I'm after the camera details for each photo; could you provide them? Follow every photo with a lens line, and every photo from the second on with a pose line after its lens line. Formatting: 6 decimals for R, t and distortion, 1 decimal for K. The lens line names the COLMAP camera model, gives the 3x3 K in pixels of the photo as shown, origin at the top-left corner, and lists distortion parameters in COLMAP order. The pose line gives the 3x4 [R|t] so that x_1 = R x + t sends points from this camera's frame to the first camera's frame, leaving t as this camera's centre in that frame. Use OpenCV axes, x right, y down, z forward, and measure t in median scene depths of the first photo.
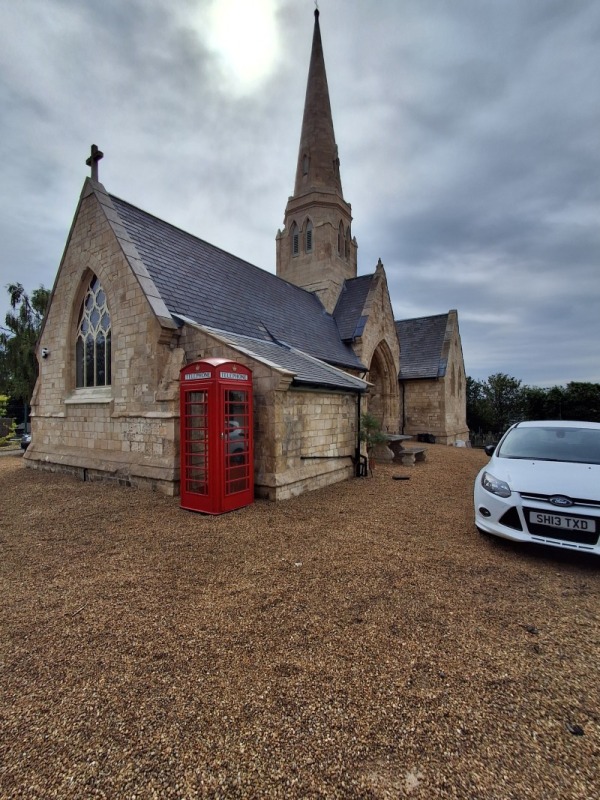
lens RADIAL K [[371.7, 0, 305.0], [0, 371.7, 398.6], [0, 0, 1]] dist [-0.001145, -0.000188]
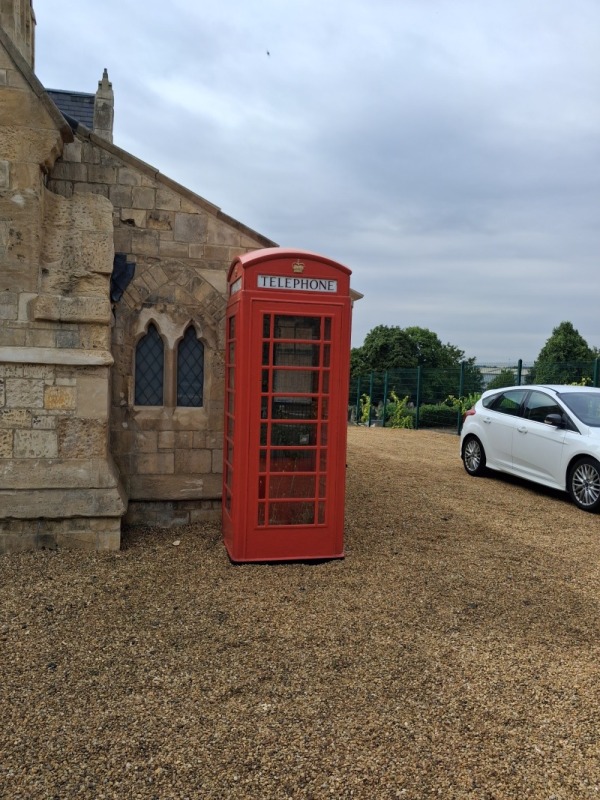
lens RADIAL K [[627.1, 0, 300.0], [0, 627.1, 406.7], [0, 0, 1]] dist [-0.001337, 0.008173]
pose [[0.660736, -0.015333, 0.750461, -0.727026], [-0.069547, 0.994240, 0.081546, 0.024062], [-0.747389, -0.106073, 0.655864, 0.373306]]
